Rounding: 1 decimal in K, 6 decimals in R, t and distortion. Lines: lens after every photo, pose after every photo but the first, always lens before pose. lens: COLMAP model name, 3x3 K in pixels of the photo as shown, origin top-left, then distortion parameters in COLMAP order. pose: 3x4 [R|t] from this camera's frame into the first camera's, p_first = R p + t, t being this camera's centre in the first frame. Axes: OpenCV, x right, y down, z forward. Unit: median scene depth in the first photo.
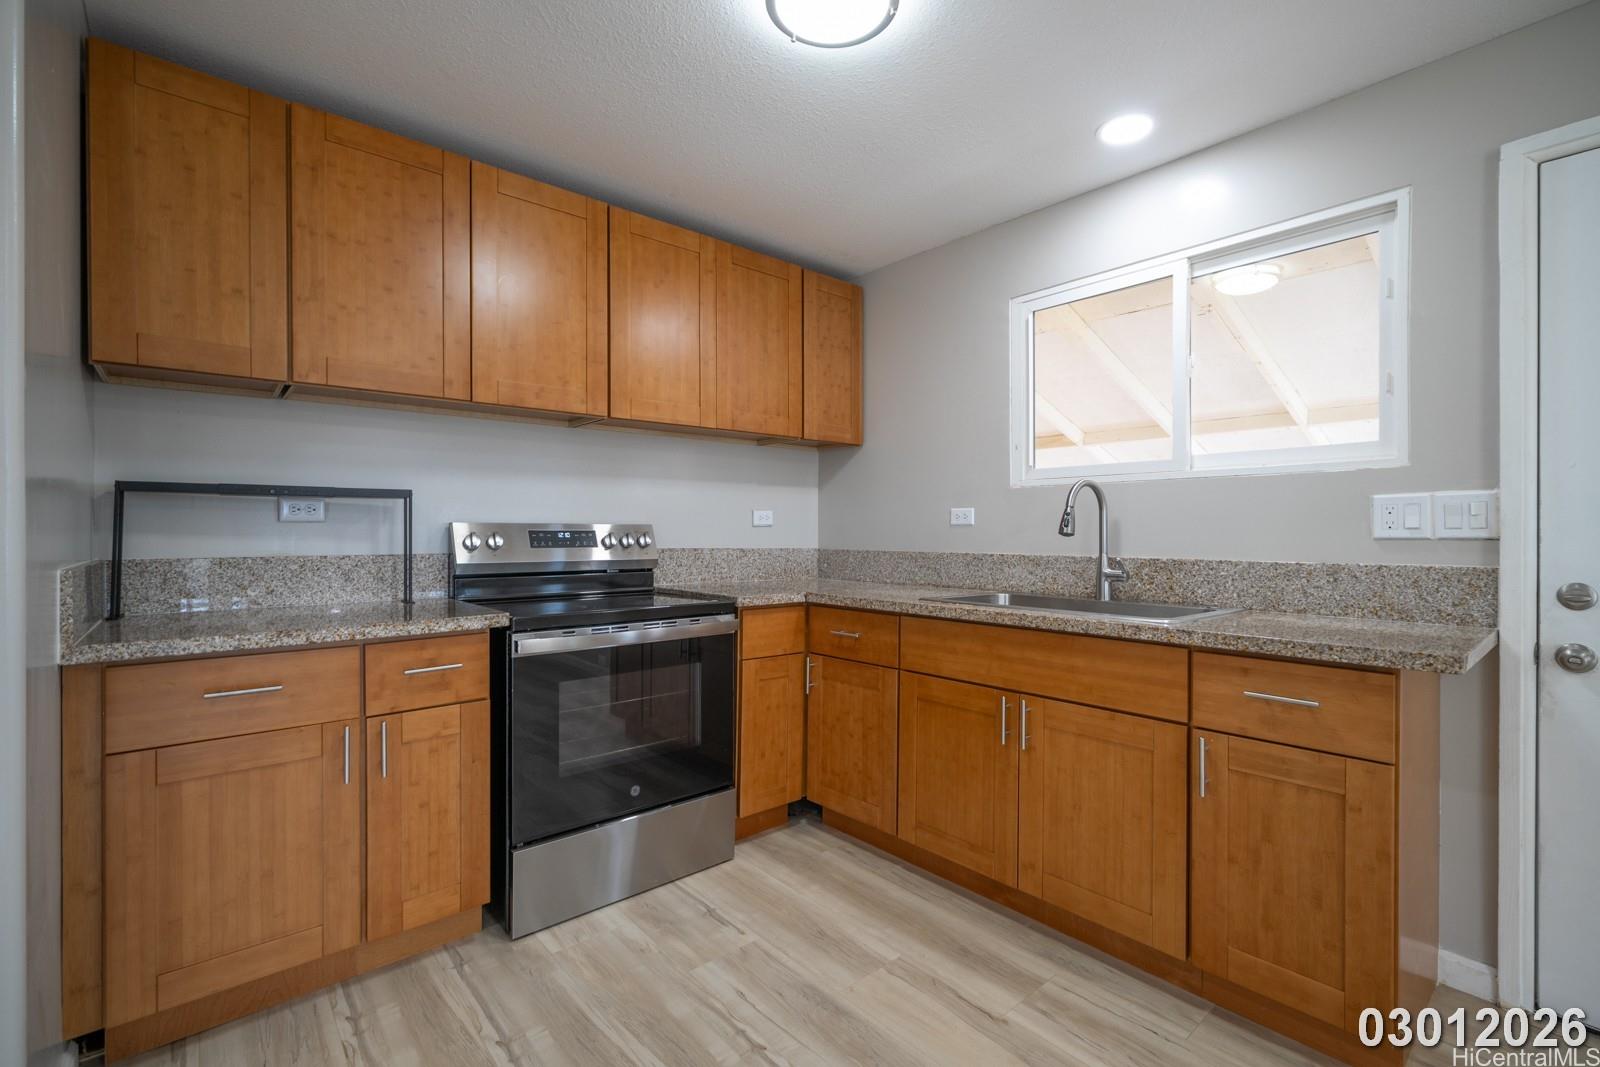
lens RADIAL K [[698.7, 0, 804.4], [0, 698.7, 532.3], [0, 0, 1]] dist [-0.001176, 0.000089]
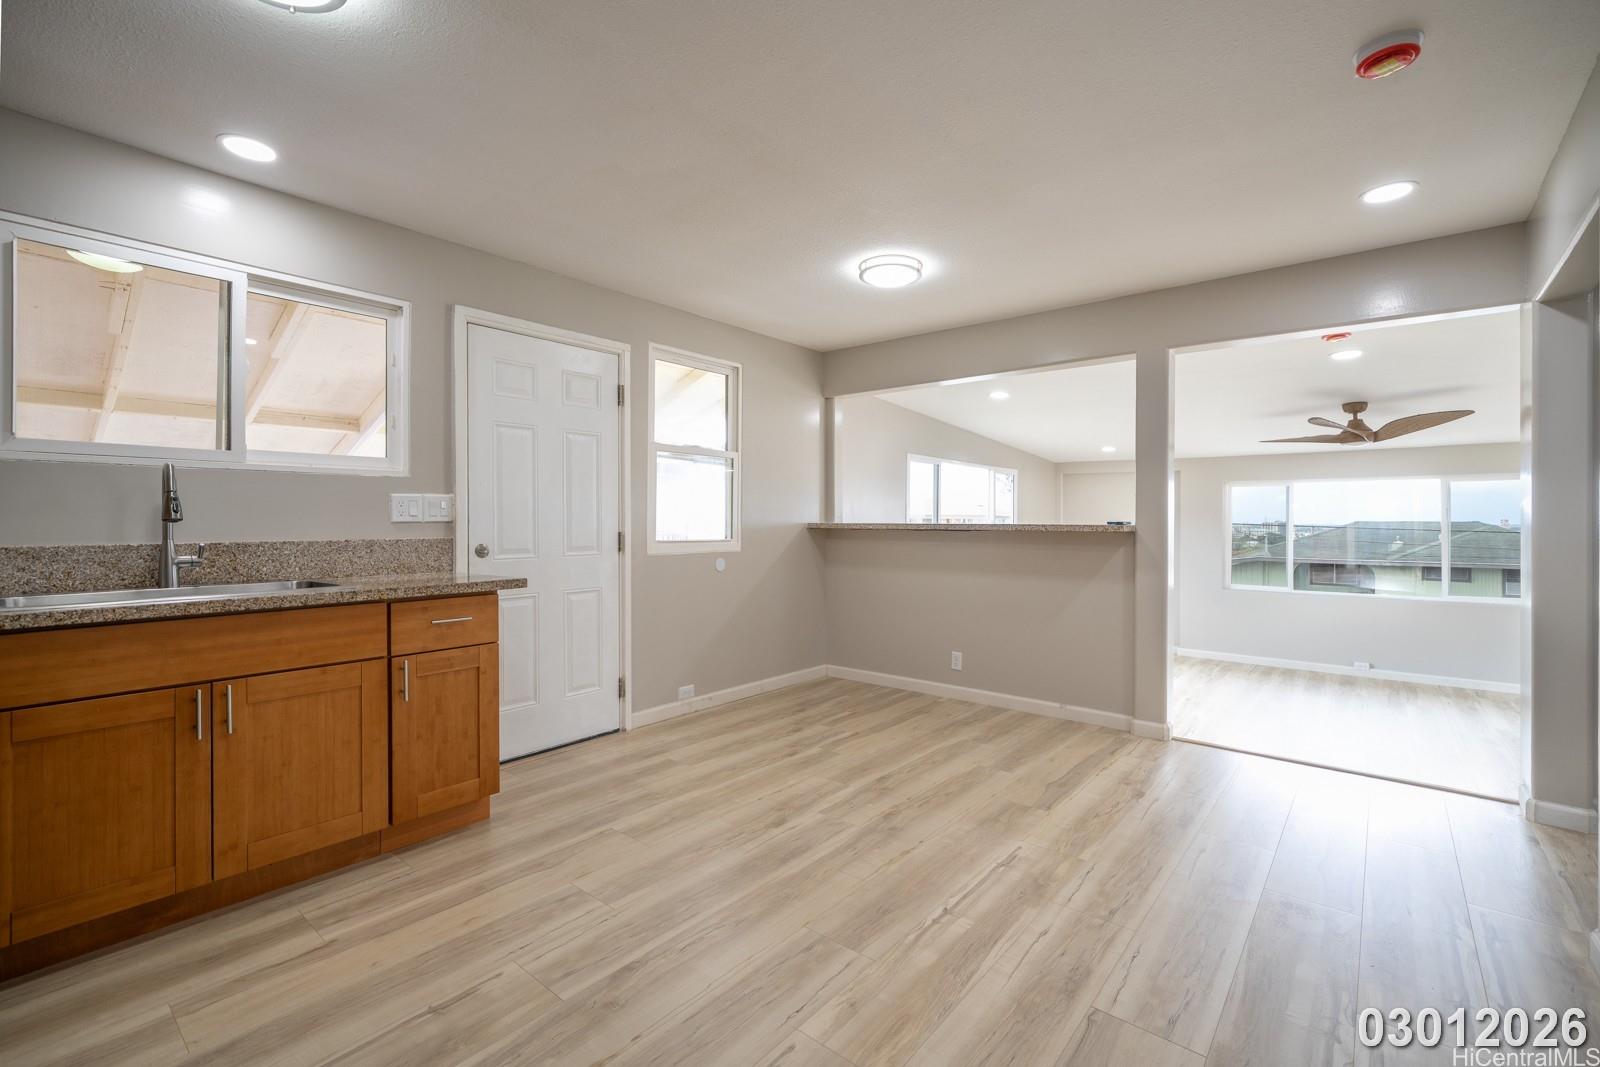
lens RADIAL K [[698.7, 0, 803.6], [0, 698.7, 517.6], [0, 0, 1]] dist [-0.001176, 0.000089]
pose [[-0.158525, 0.000312, 0.987355, -0.846636], [-0.001013, 0.999999, -0.000479, -0.001255], [-0.987354, -0.001076, -0.158524, 0.357584]]
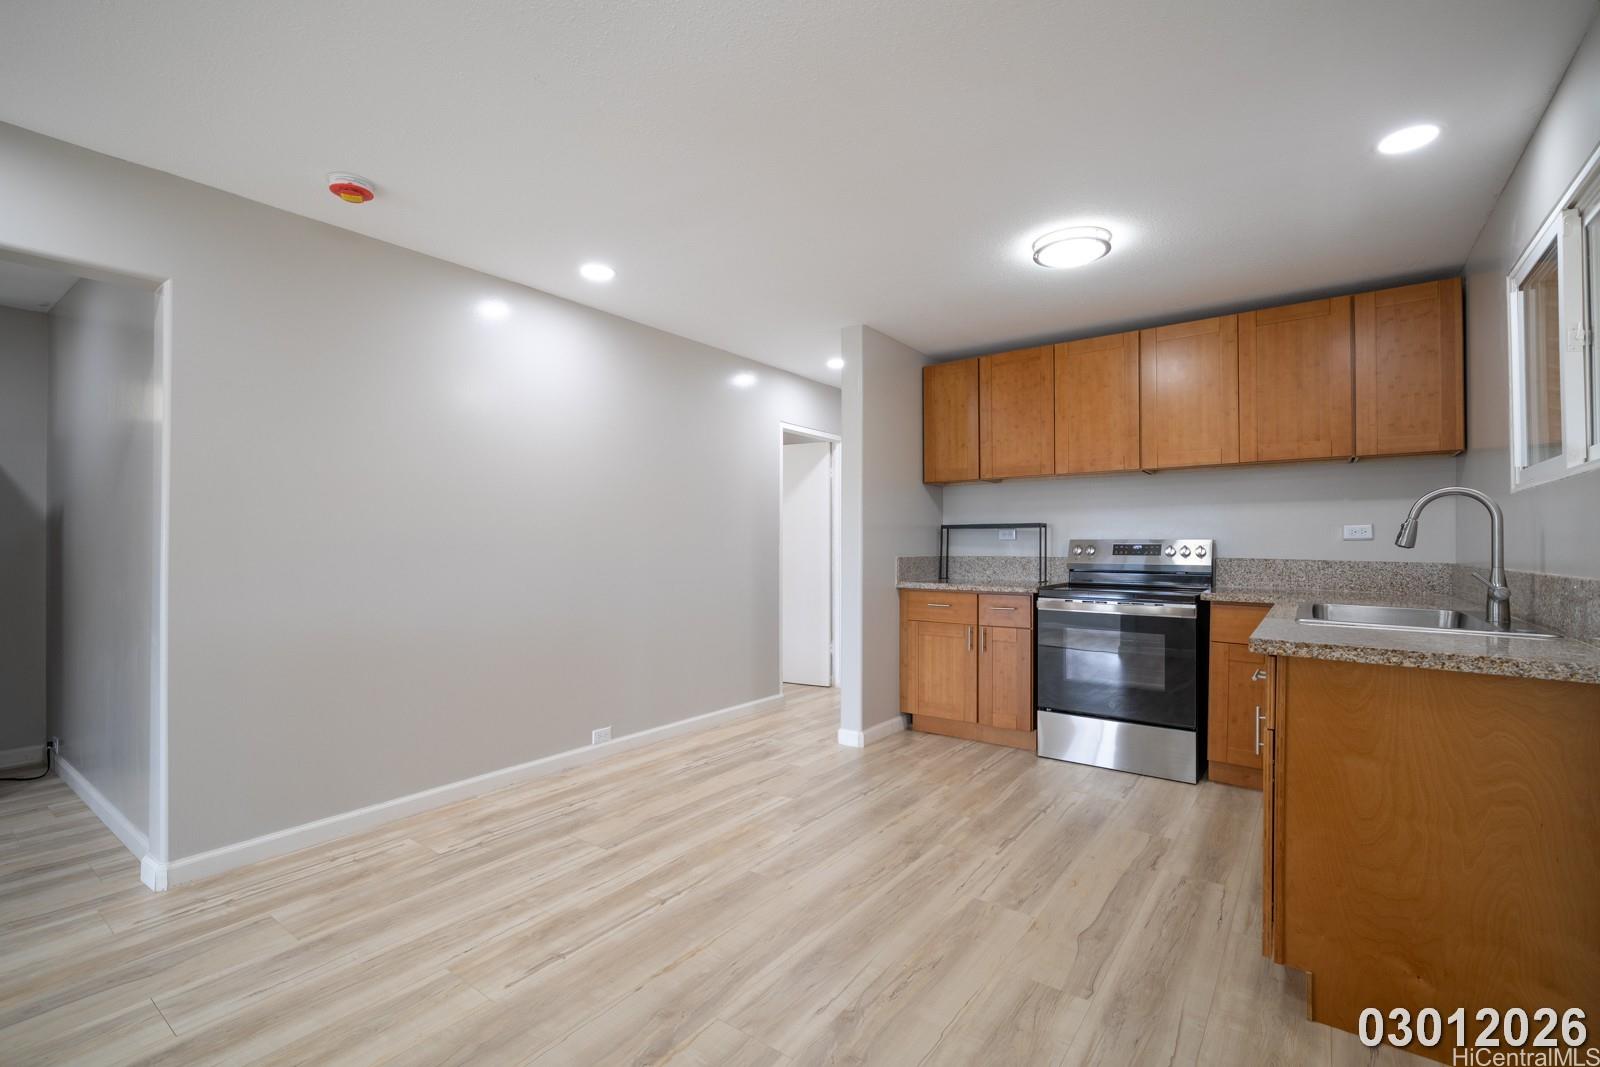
lens RADIAL K [[698.7, 0, 816.9], [0, 698.7, 549.5], [0, 0, 1]] dist [-0.001176, 0.000089]
pose [[0.234067, 0.005597, -0.972204, 1.362825], [-0.002999, 0.999983, 0.005035, 0.005048], [0.972216, 0.001737, 0.234080, -0.052007]]
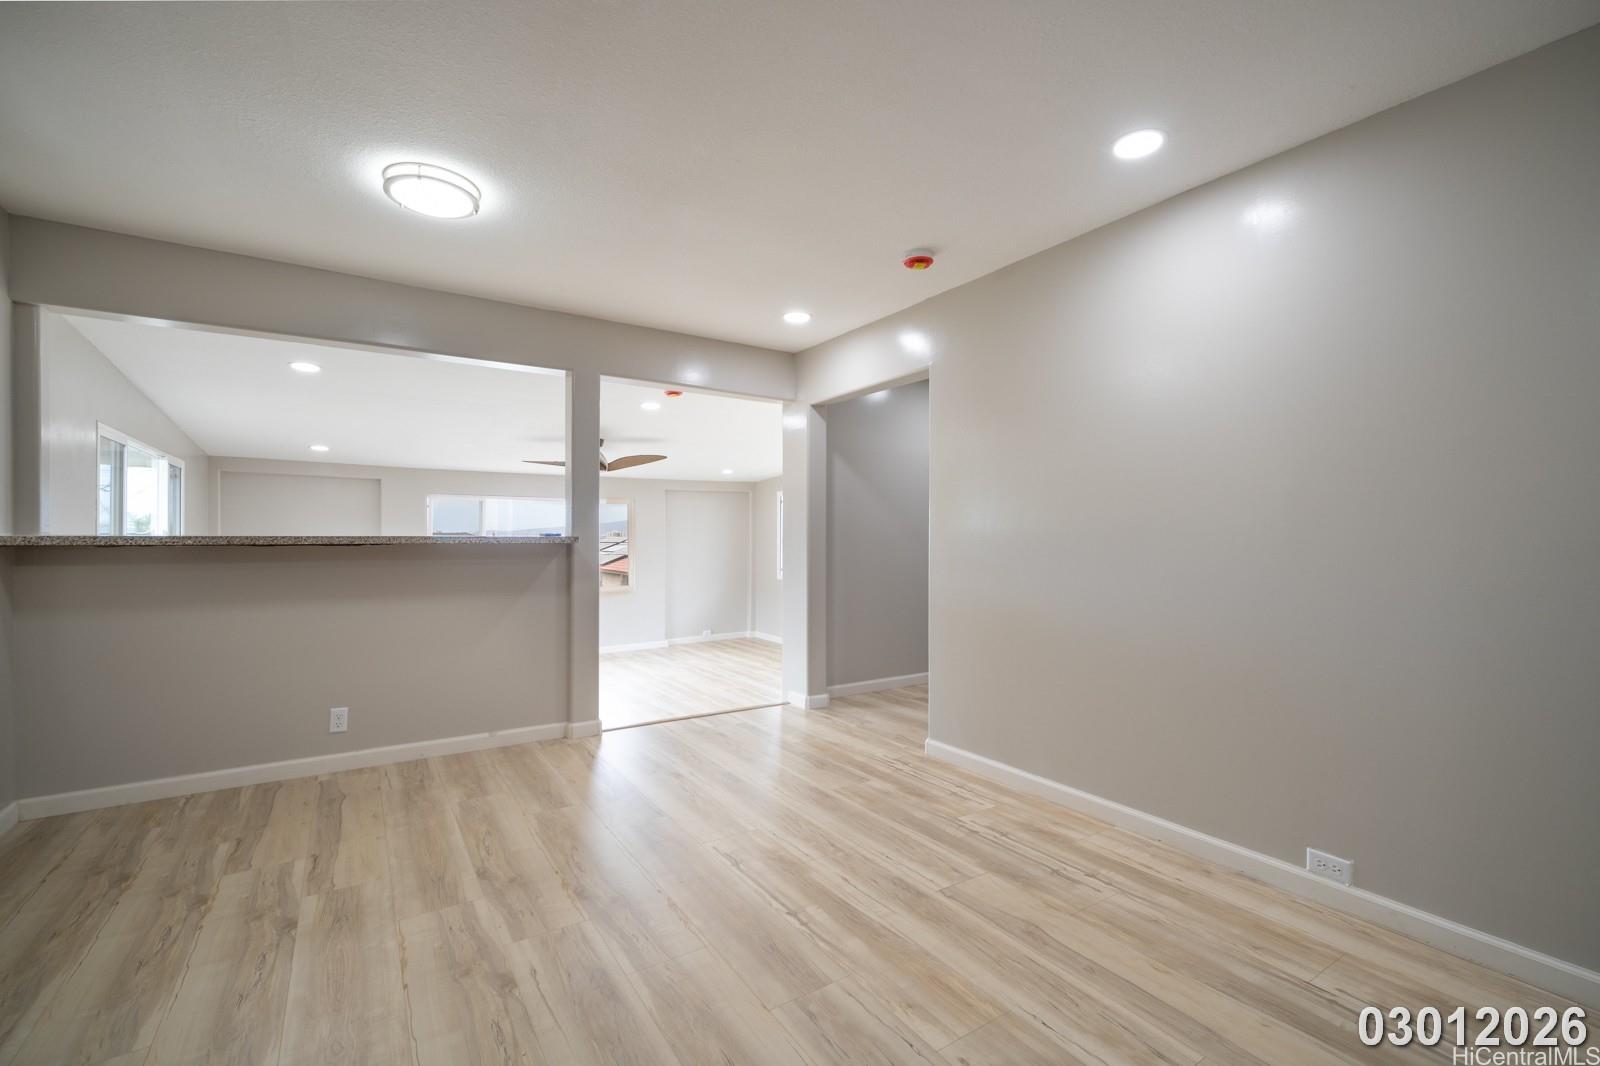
lens RADIAL K [[698.7, 0, 800.3], [0, 698.7, 527.0], [0, 0, 1]] dist [-0.001176, 0.000089]
pose [[-0.990770, -0.003057, 0.135519, 0.013480], [-0.004068, 0.999966, -0.007182, 0.004435], [-0.135493, -0.007667, -0.990749, 1.053384]]
